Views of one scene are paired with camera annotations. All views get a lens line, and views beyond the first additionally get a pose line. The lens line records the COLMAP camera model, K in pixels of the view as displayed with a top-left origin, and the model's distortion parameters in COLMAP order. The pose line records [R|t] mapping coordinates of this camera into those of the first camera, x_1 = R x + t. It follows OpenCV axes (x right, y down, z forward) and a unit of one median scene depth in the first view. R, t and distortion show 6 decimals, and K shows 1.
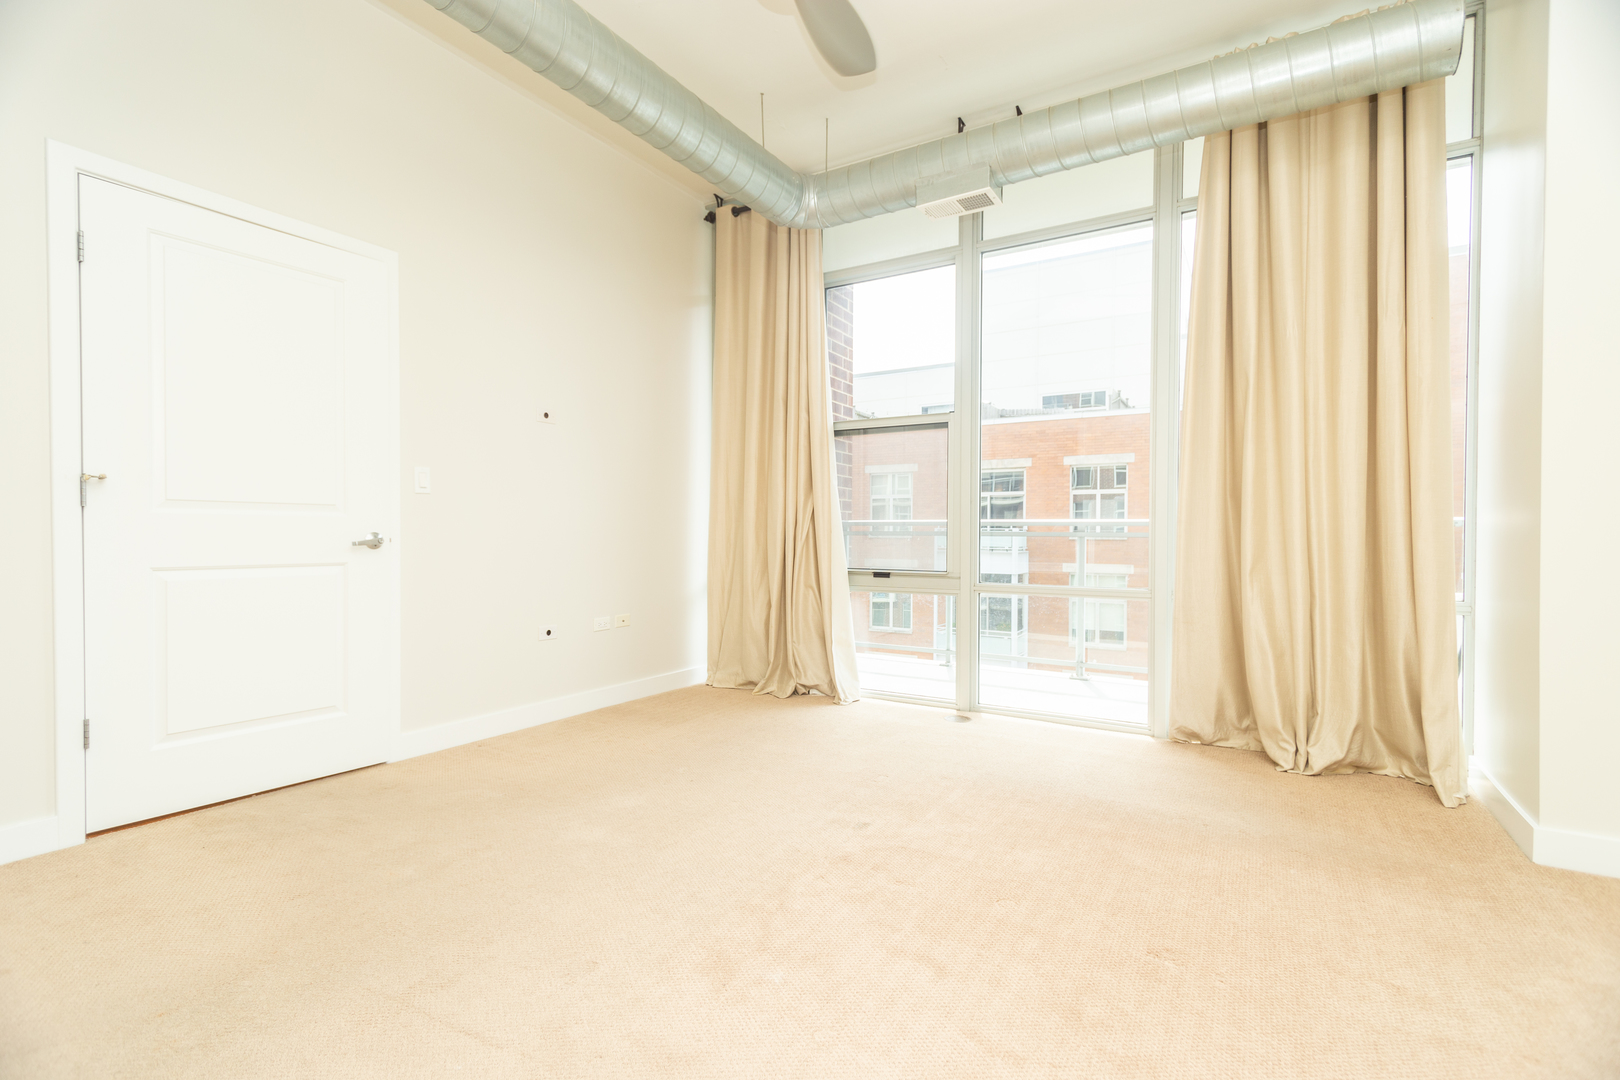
lens RADIAL K [[757.3, 0, 808.3], [0, 757.3, 535.2], [0, 0, 1]] dist [-0.001088, 0.000116]
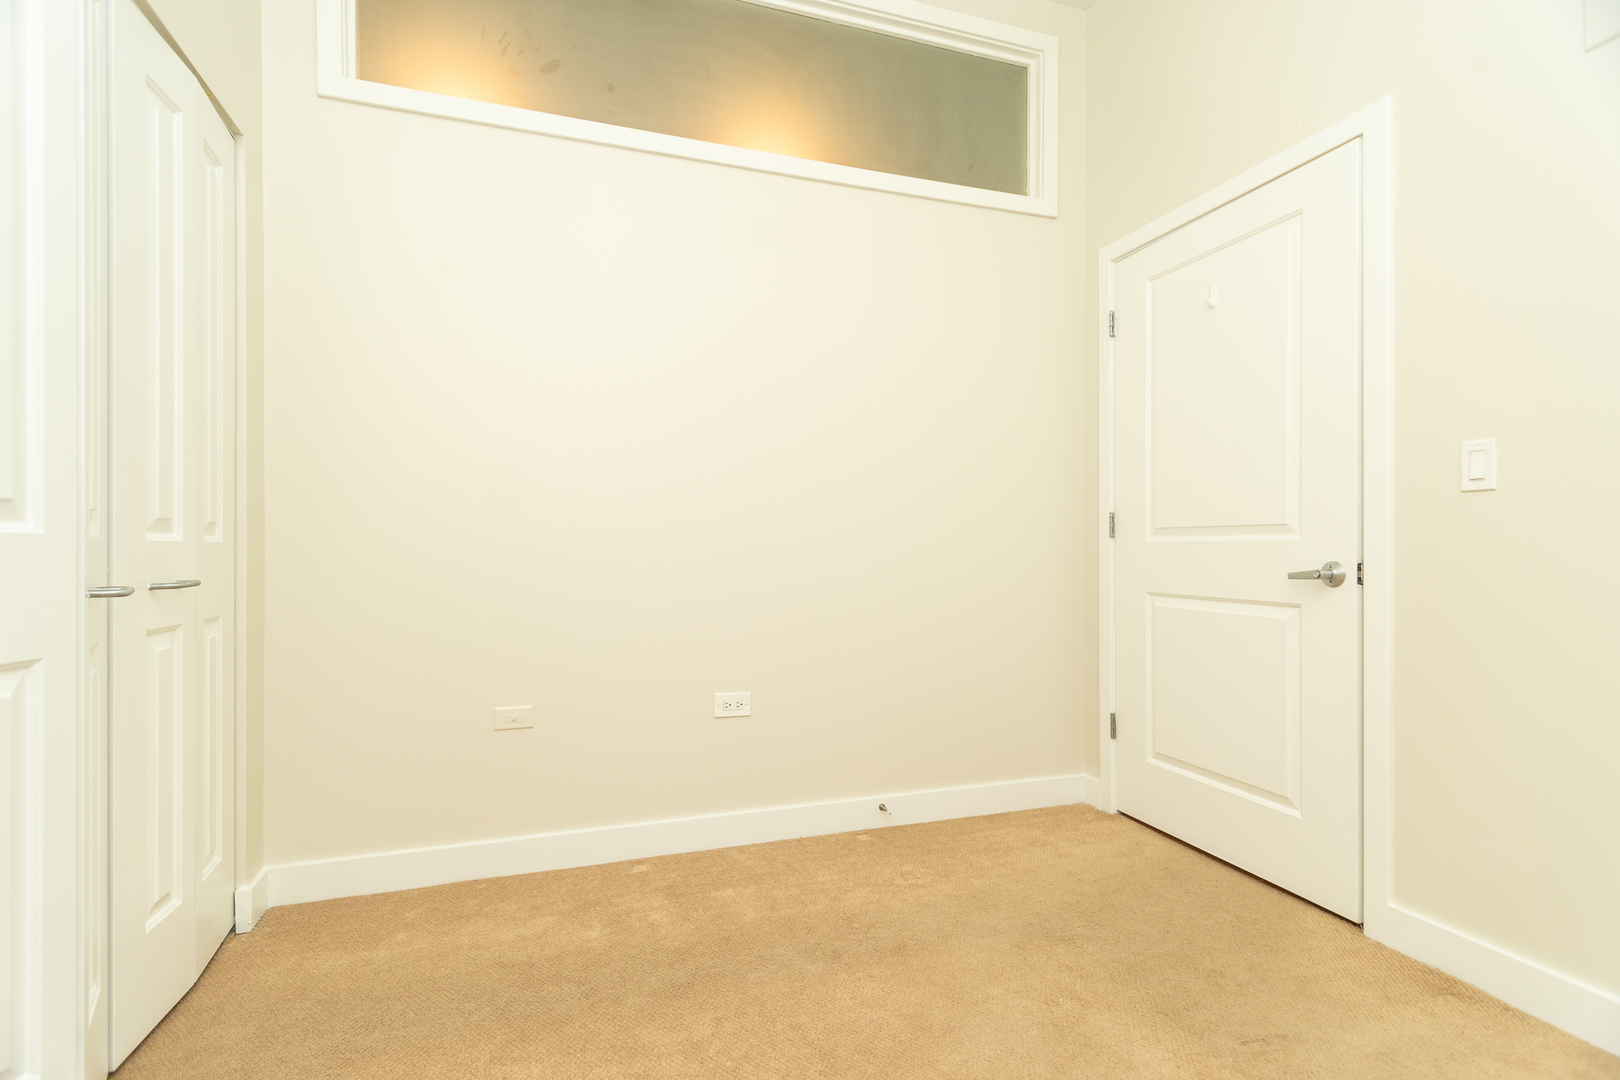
lens RADIAL K [[781.1, 0, 812.0], [0, 781.1, 550.7], [0, 0, 1]] dist [-0.002011, -0.000077]
pose [[-0.627009, -0.002383, -0.779008, 0.246246], [-0.005354, 0.999985, 0.001250, -0.011972], [0.778994, 0.004955, -0.627012, 1.109103]]
